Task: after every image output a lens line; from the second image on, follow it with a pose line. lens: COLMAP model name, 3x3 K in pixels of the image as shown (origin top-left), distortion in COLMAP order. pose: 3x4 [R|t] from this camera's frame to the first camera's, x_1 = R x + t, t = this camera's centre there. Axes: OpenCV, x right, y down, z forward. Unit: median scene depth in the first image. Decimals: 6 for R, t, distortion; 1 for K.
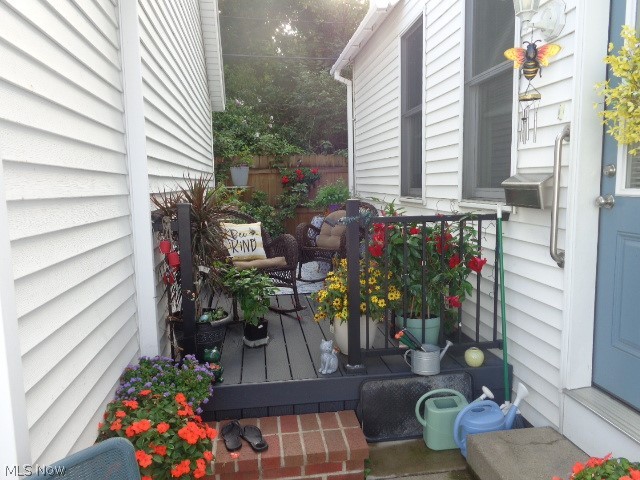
lens RADIAL K [[483.8, 0, 320.7], [0, 483.8, 239.2], [0, 0, 1]] dist [0.008148, 0.005716]
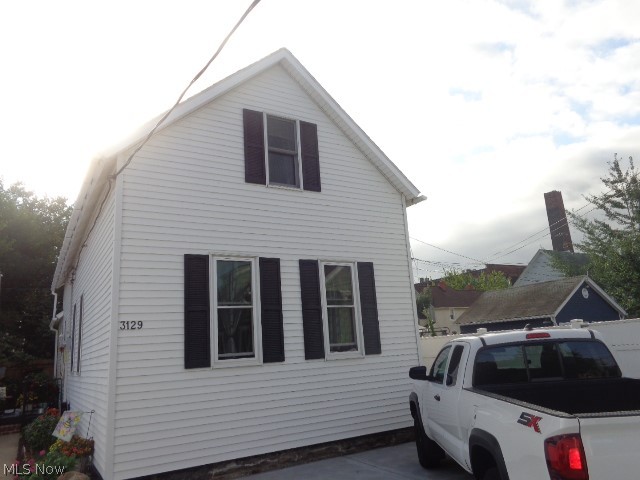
lens RADIAL K [[483.8, 0, 319.3], [0, 483.8, 242.3], [0, 0, 1]] dist [0.008148, 0.005716]
pose [[0.922643, 0.040843, 0.383485, 0.332206], [0.095176, 0.939504, -0.329049, 0.207881], [-0.373725, 0.340093, 0.862940, -1.856625]]
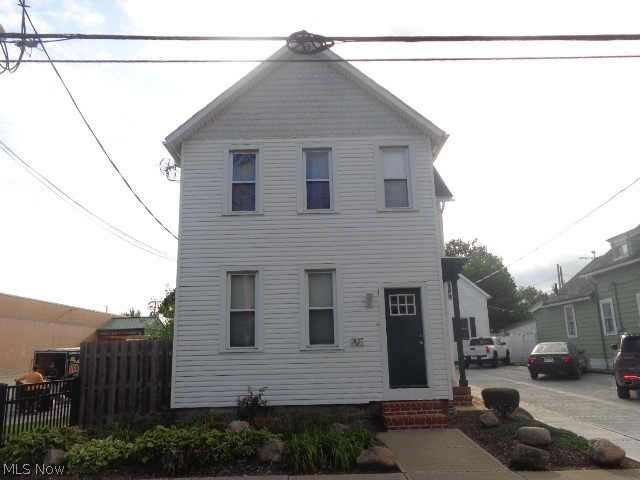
lens RADIAL K [[483.8, 0, 320.0], [0, 483.8, 238.3], [0, 0, 1]] dist [0.008148, 0.005716]
pose [[0.990144, -0.039122, -0.134477, 0.118383], [-0.009054, 0.940305, -0.340212, 0.750274], [0.139759, 0.338077, 0.930683, -5.627243]]
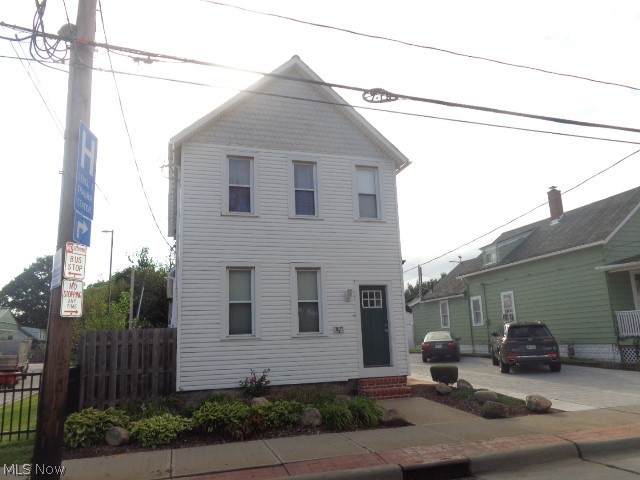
lens RADIAL K [[483.8, 0, 320.0], [0, 483.8, 238.7], [0, 0, 1]] dist [0.008148, 0.005716]
pose [[0.986583, 0.015597, 0.162512, -0.326921], [0.038093, 0.945958, -0.322044, 0.793366], [-0.158752, 0.323914, 0.932672, -5.858962]]
